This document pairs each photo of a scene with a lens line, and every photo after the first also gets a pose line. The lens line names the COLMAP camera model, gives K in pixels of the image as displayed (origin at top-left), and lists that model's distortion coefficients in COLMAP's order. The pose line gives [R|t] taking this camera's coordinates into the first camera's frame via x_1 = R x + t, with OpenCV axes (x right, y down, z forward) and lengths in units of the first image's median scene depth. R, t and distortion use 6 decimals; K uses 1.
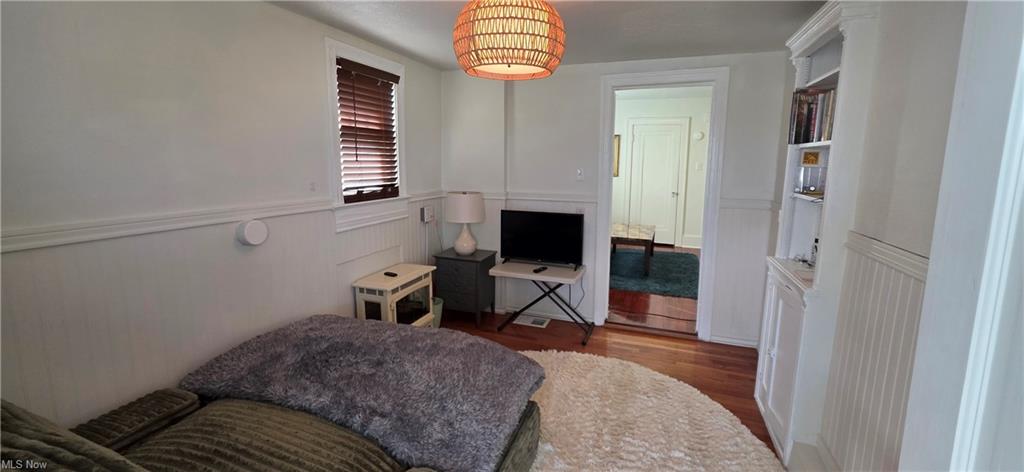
lens RADIAL K [[408.0, 0, 515.7], [0, 408.0, 221.5], [0, 0, 1]] dist [0.000065, -0.000077]
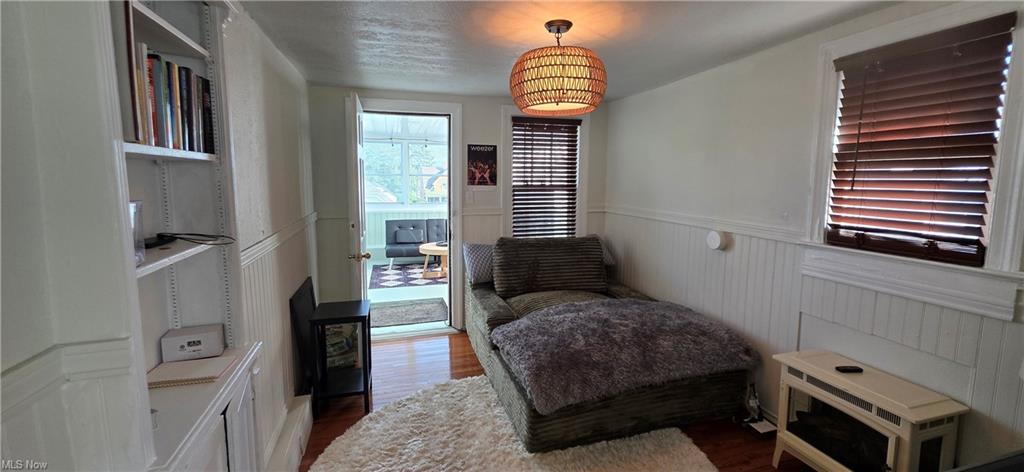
lens RADIAL K [[408.0, 0, 515.7], [0, 408.0, 221.5], [0, 0, 1]] dist [0.000065, -0.000077]
pose [[-0.801633, 0.048426, -0.595851, 0.510074], [-0.100252, 0.971709, 0.213847, -0.190196], [0.589350, 0.231163, -0.774100, 1.222333]]
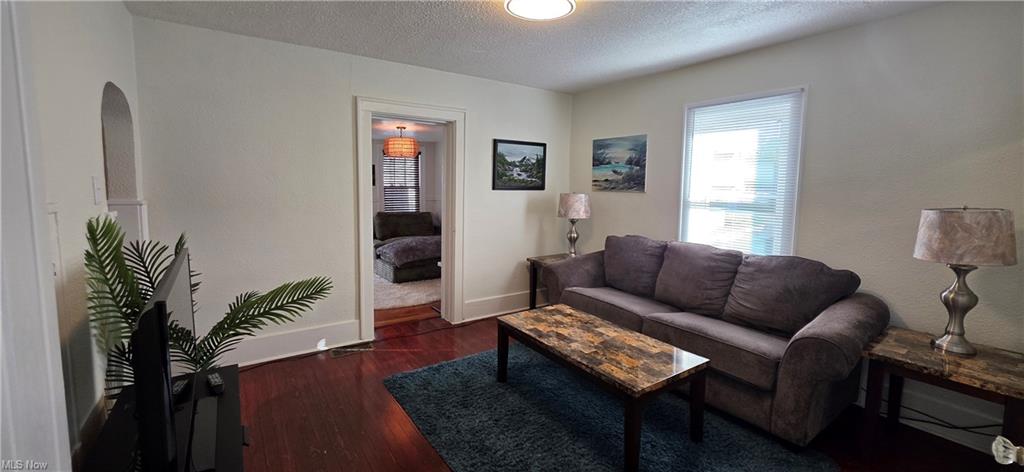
lens RADIAL K [[408.0, 0, 515.7], [0, 408.0, 221.5], [0, 0, 1]] dist [0.000065, -0.000077]
pose [[-0.579241, 0.054139, -0.813357, 1.145186], [-0.135521, 0.977510, 0.161579, -0.293291], [0.803812, 0.203820, -0.558876, 2.049782]]
